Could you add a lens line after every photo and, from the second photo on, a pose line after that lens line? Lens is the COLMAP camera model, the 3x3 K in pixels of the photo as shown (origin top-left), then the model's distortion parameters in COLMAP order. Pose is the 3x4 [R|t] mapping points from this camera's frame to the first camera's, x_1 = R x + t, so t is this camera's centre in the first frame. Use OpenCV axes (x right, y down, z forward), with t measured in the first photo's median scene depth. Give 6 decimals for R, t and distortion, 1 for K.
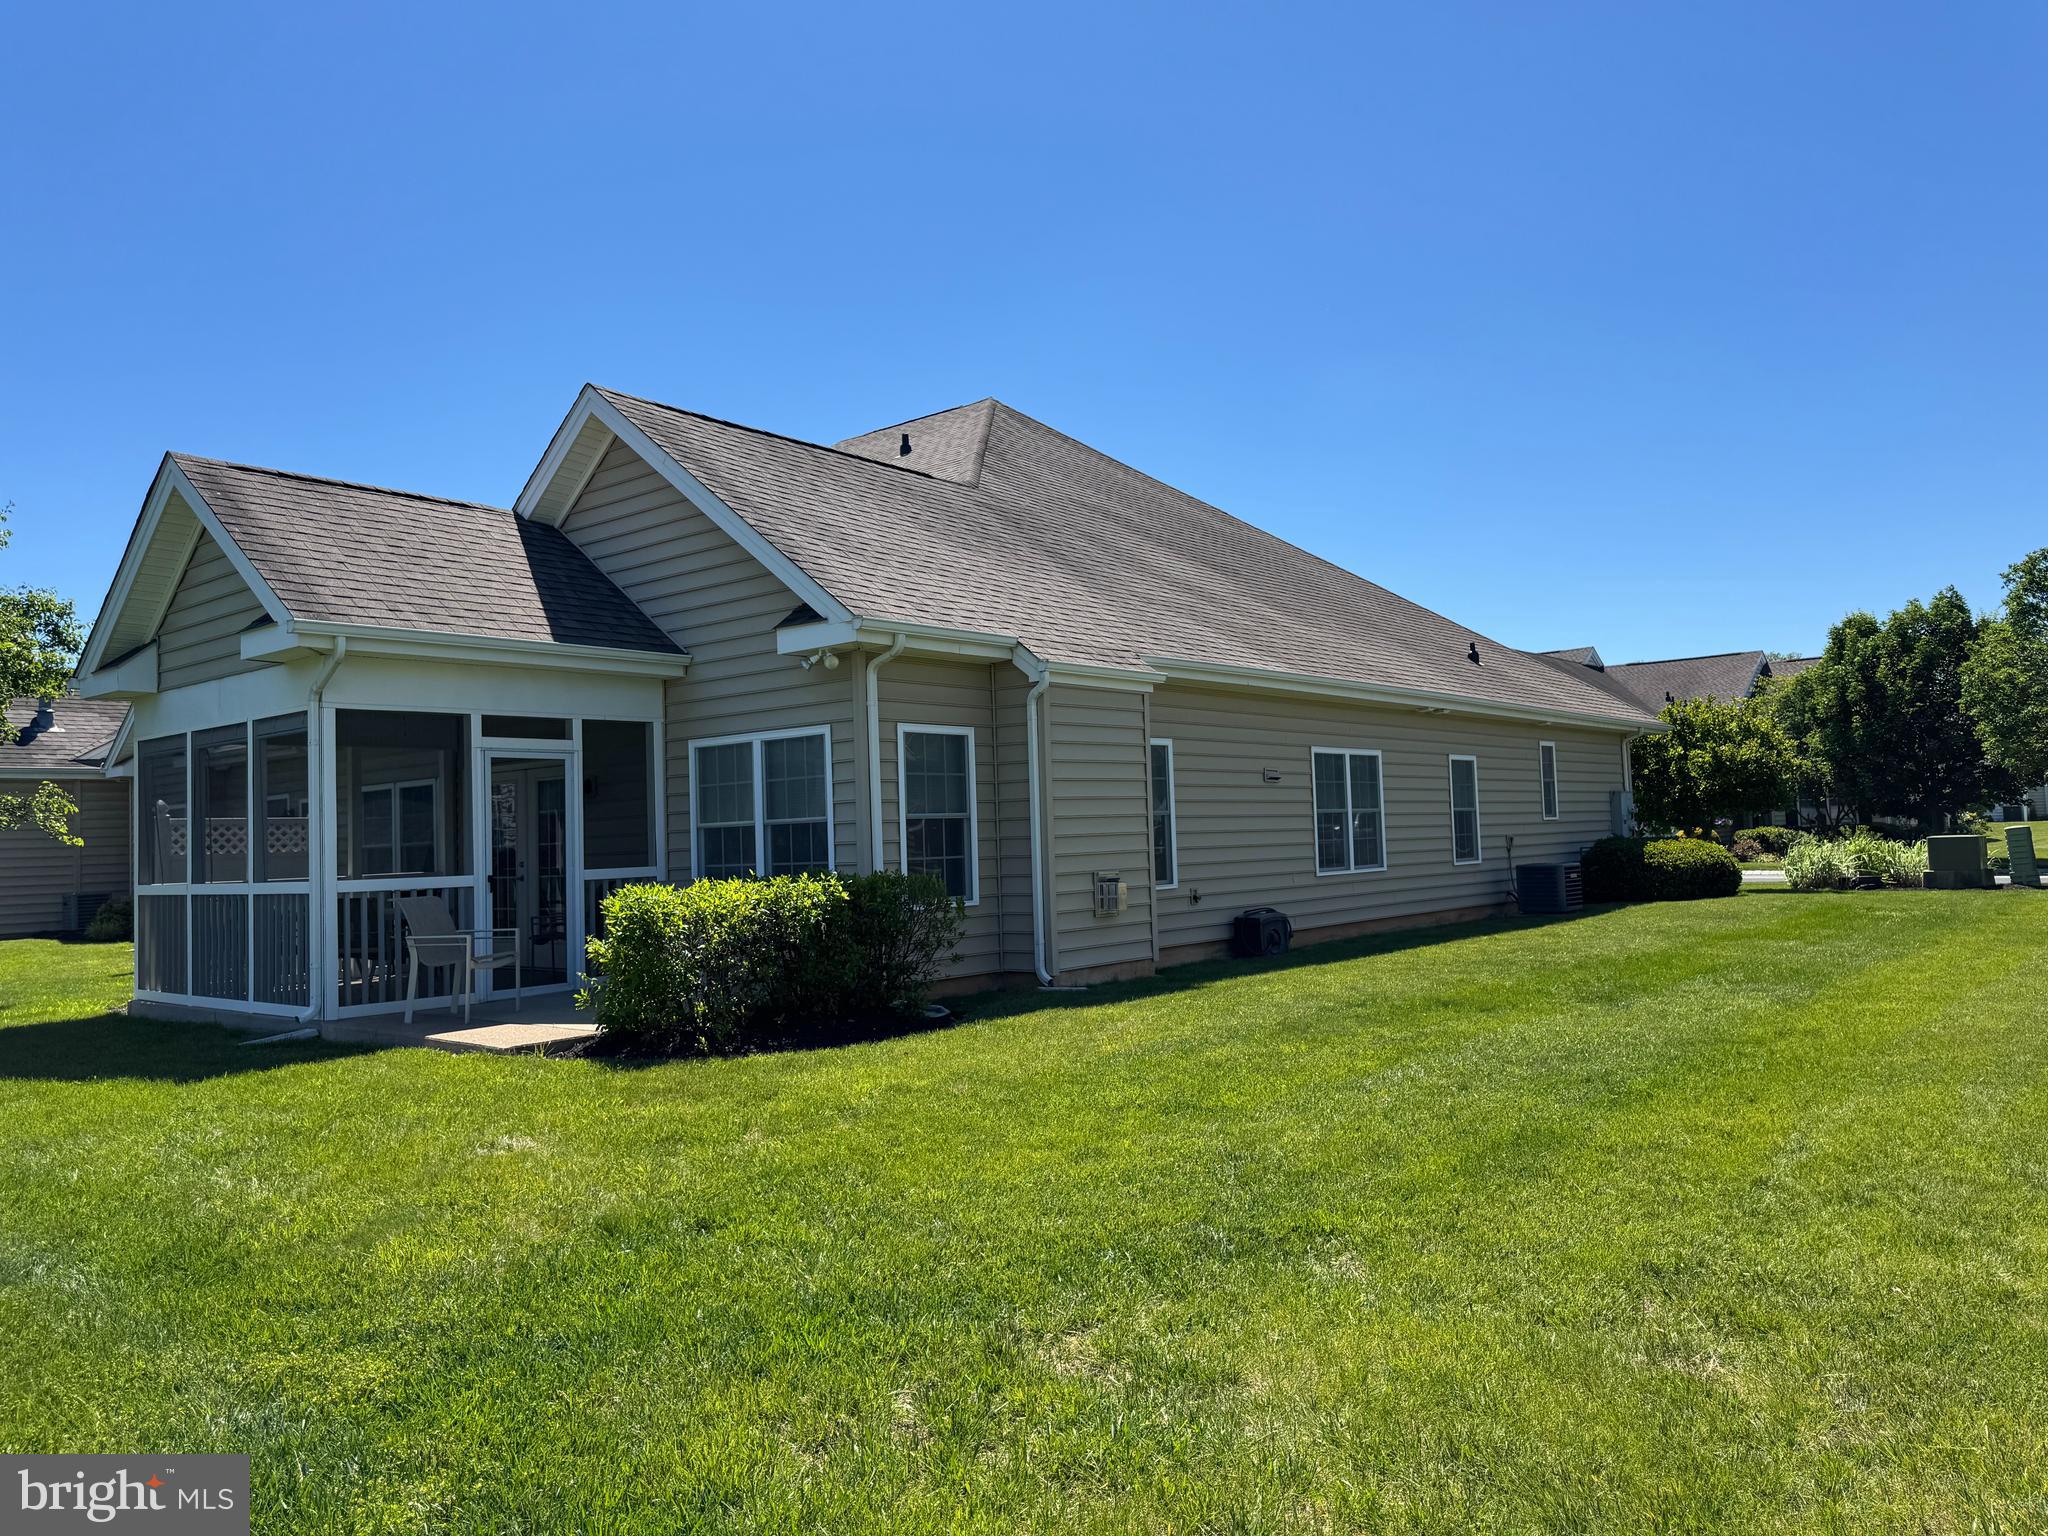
lens RADIAL K [[1436.0, 0, 1047.7], [0, 1436.0, 762.3], [0, 0, 1]] dist [0.157621, -0.251003]
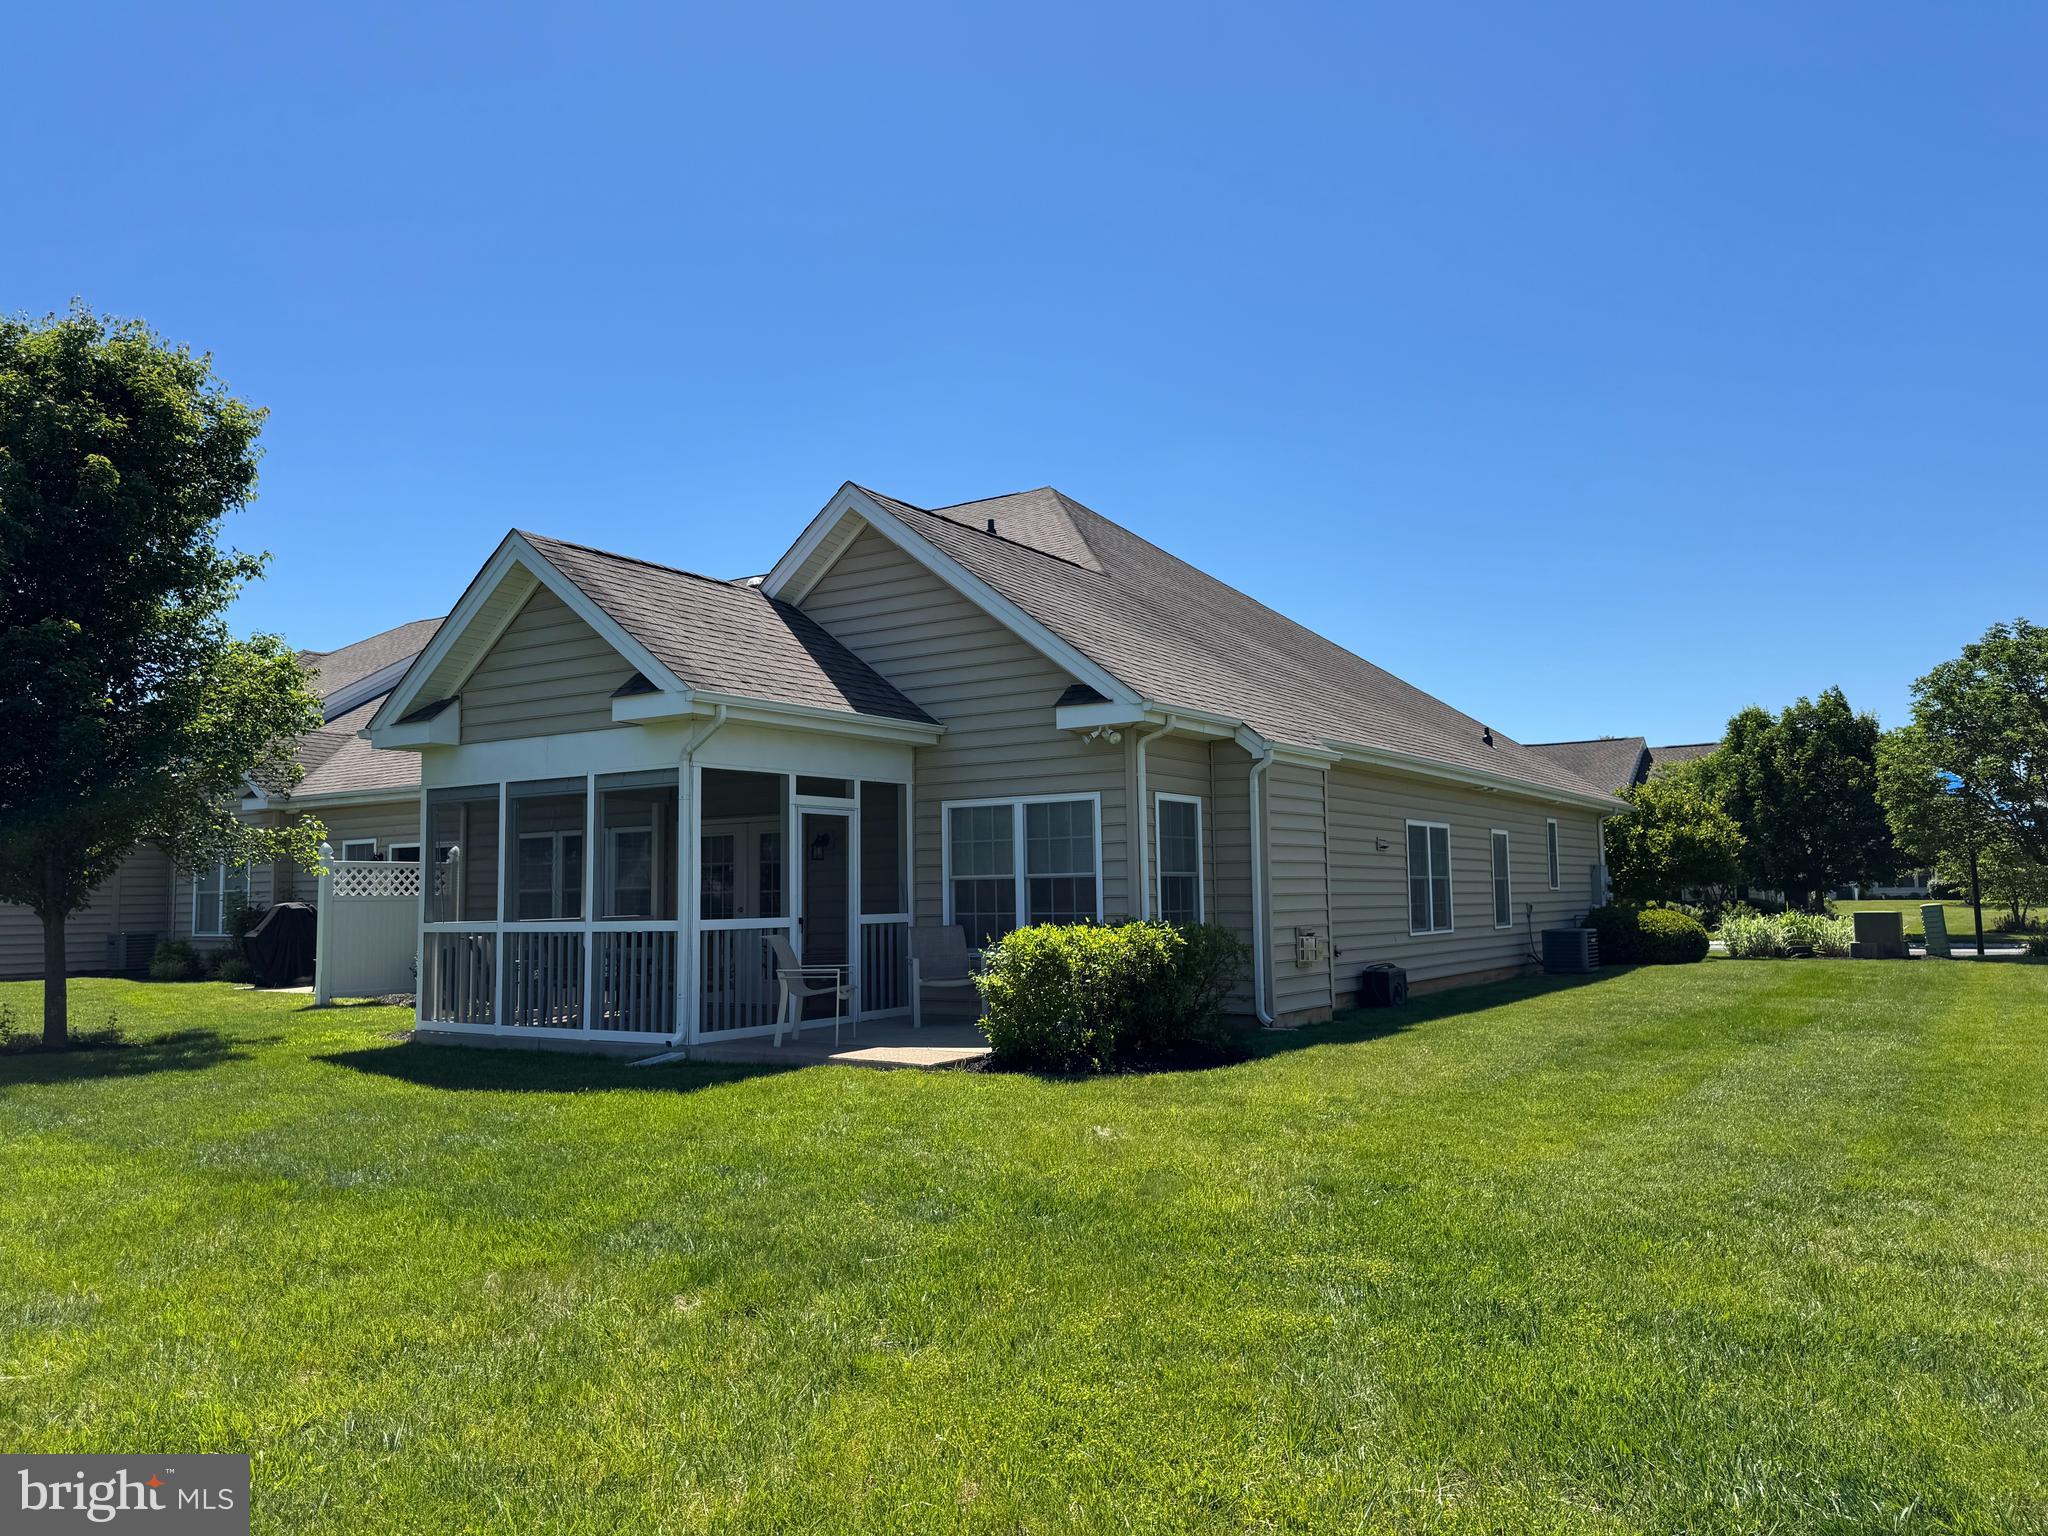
lens RADIAL K [[1443.8, 0, 1024.0], [0, 1443.8, 768.0], [0, 0, 1]] dist [0.164060, -0.262245]
pose [[0.994160, 0.029583, 0.103782, -0.300445], [-0.025753, 0.998944, -0.038051, 0.000086], [-0.104798, 0.035156, 0.993872, -0.121027]]
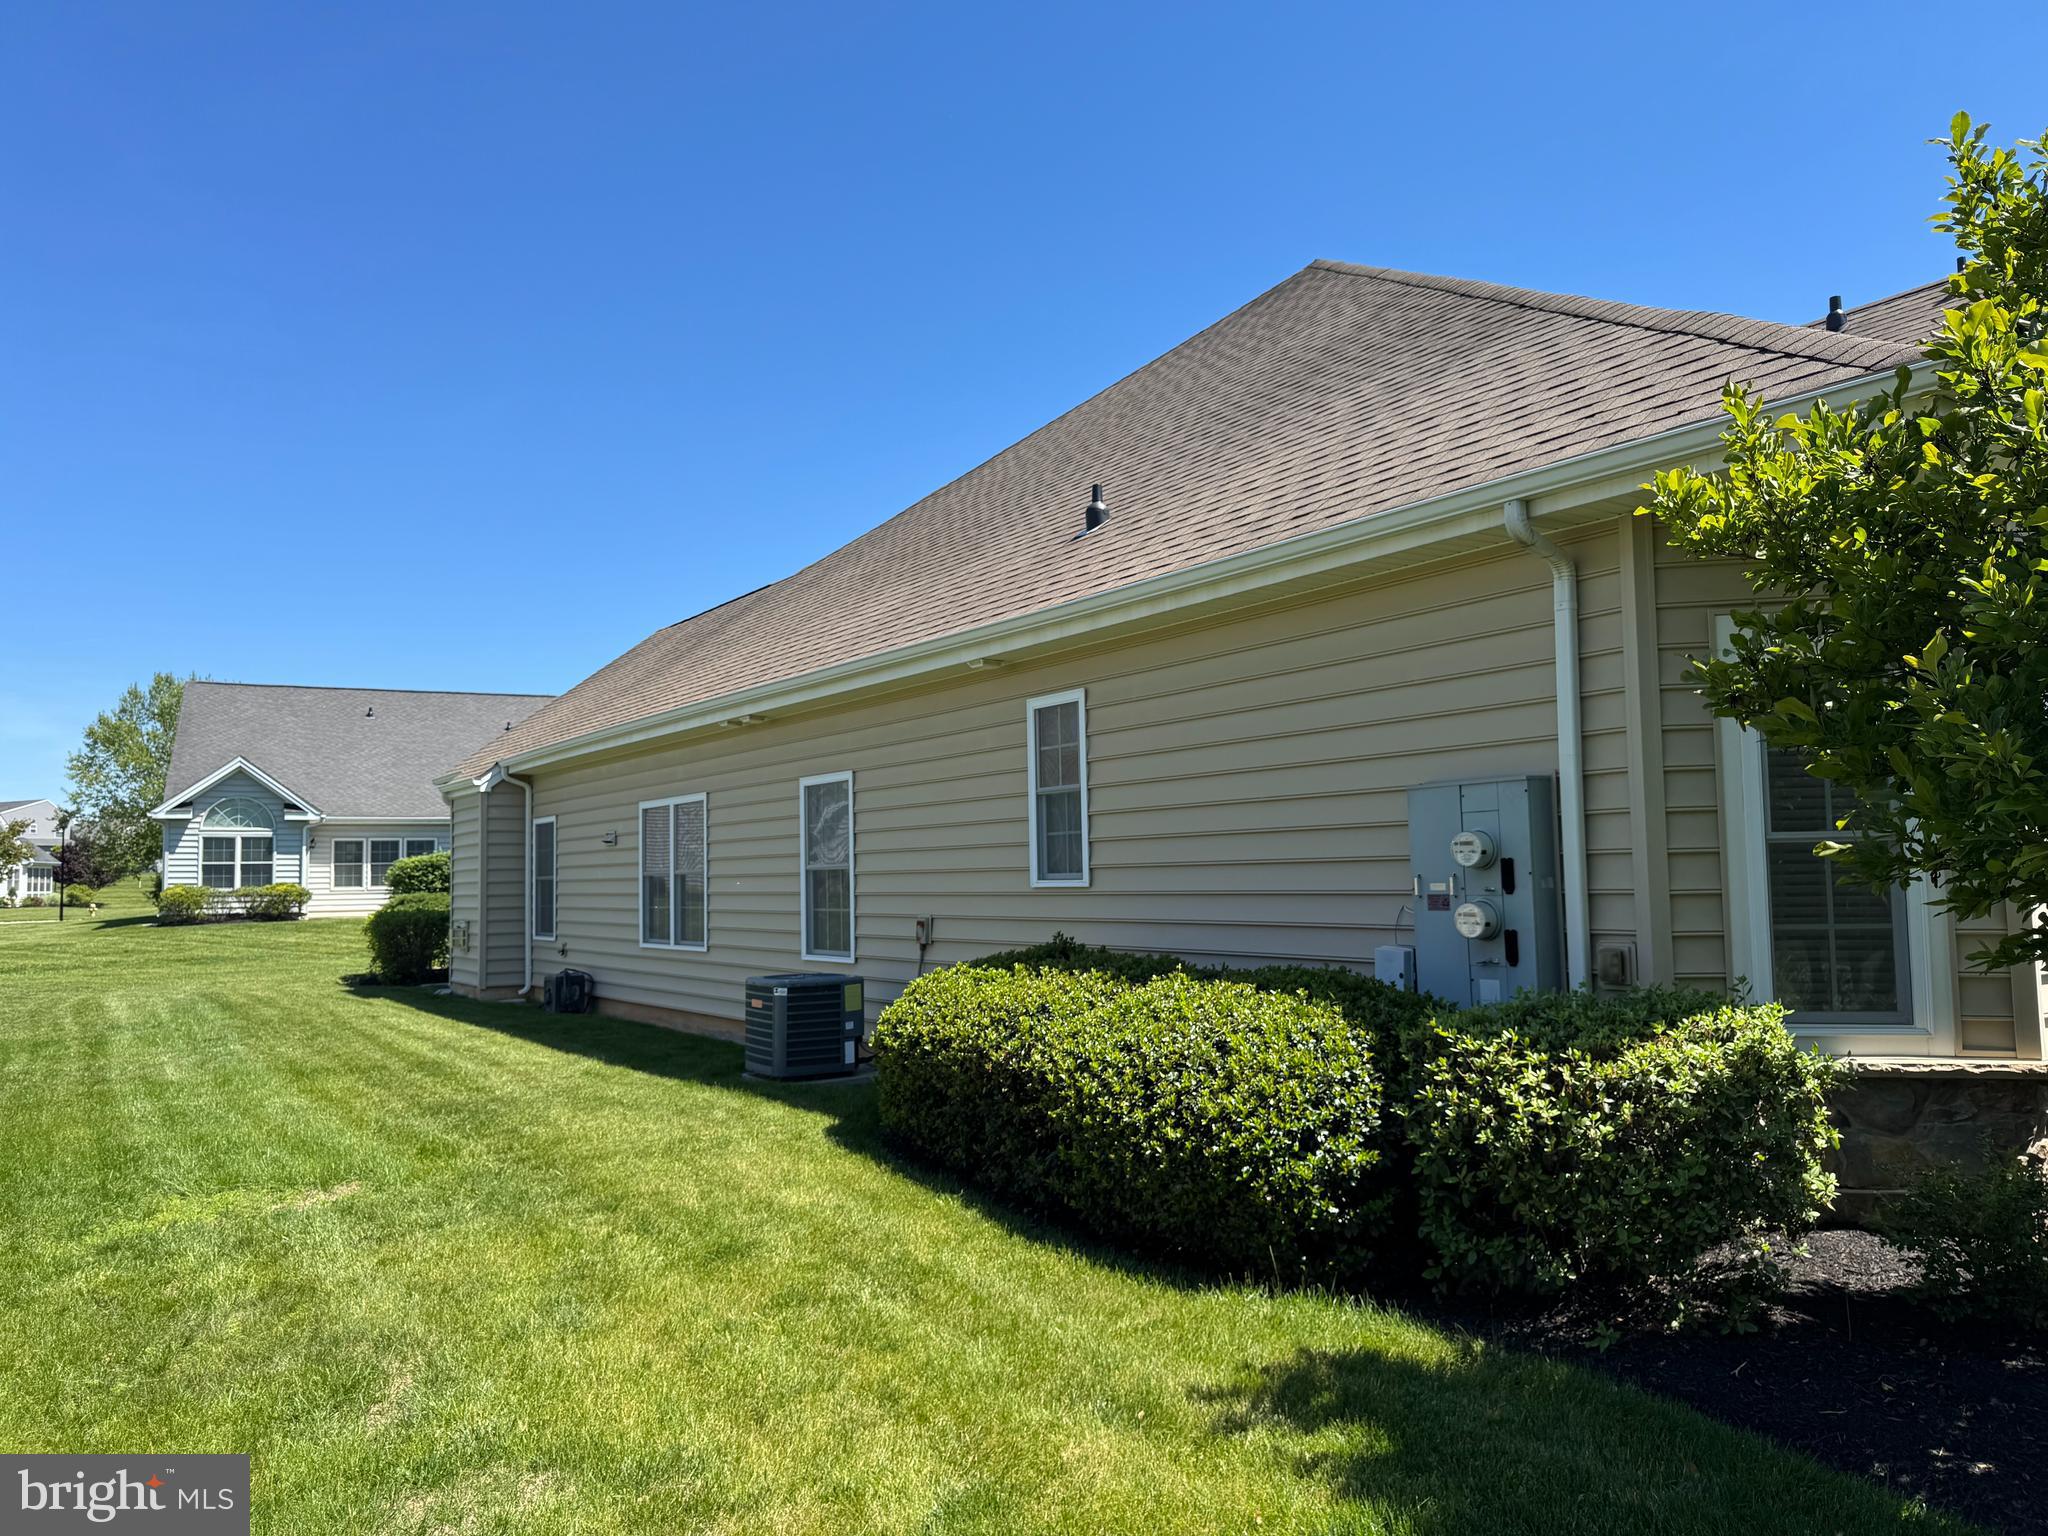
lens RADIAL K [[1443.8, 0, 1024.0], [0, 1443.8, 768.0], [0, 0, 1]] dist [0.164060, -0.262245]
pose [[-0.275077, -0.007797, -0.961391, 1.287707], [0.105734, 0.993656, -0.038312, 0.036220], [0.955590, -0.112190, -0.272507, 1.927100]]
